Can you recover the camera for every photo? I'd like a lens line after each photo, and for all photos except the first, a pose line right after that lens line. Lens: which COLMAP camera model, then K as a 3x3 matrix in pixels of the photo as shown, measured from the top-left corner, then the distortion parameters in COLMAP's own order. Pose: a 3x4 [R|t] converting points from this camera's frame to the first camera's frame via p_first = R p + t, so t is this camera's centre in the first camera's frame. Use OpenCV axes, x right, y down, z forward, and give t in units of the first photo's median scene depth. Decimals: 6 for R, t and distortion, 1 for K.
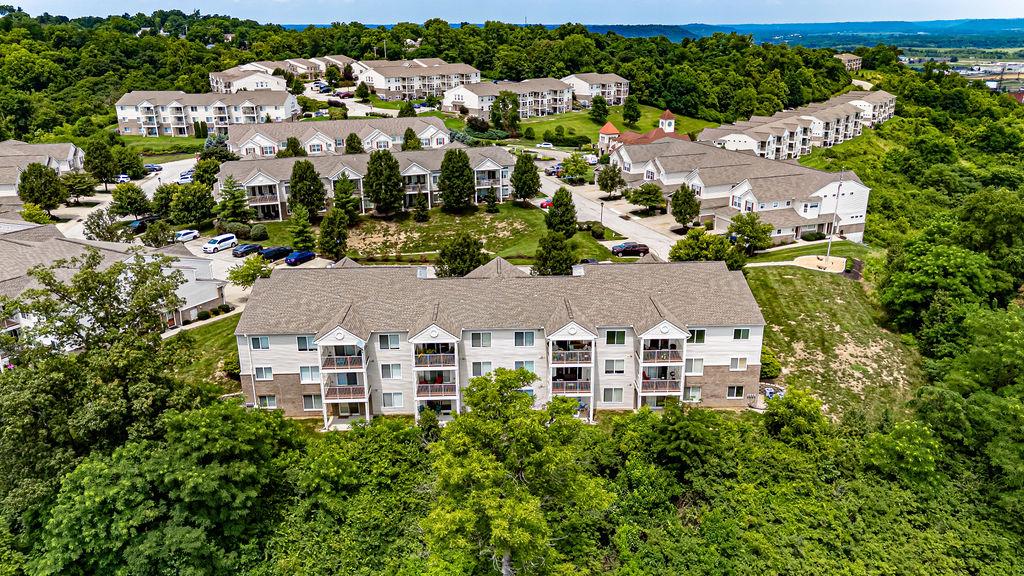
lens RADIAL K [[745.9, 0, 512.0], [0, 745.9, 288.0], [0, 0, 1]] dist [0.043021, -0.002106]
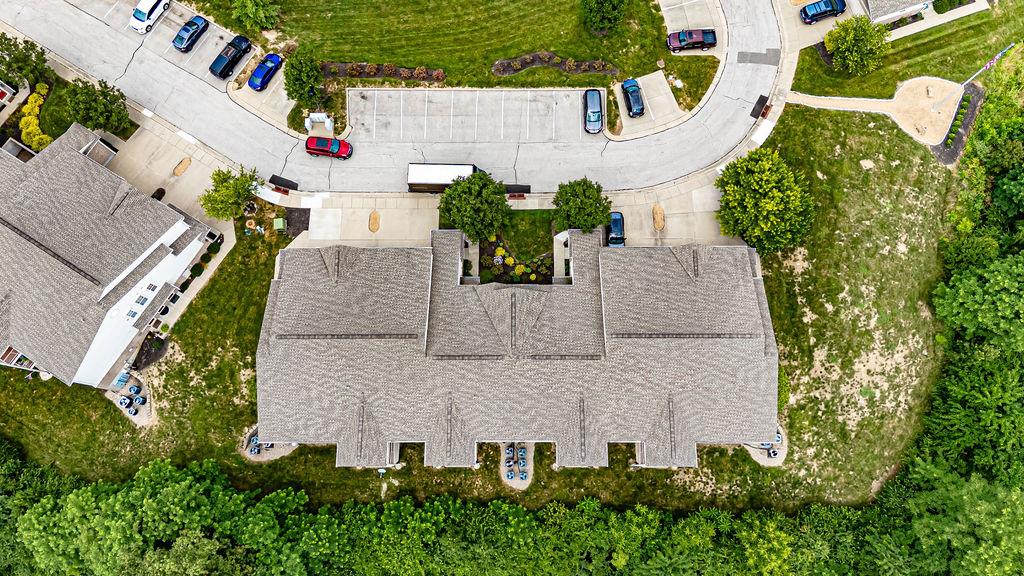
lens RADIAL K [[754.9, 0, 512.0], [0, 754.9, 288.0], [0, 0, 1]] dist [0.035747, -0.004634]
pose [[0.999531, 0.025538, -0.016873, -0.004946], [0.000264, 0.544037, 0.839061, -0.814806], [0.030607, -0.838673, 0.543775, 0.533712]]
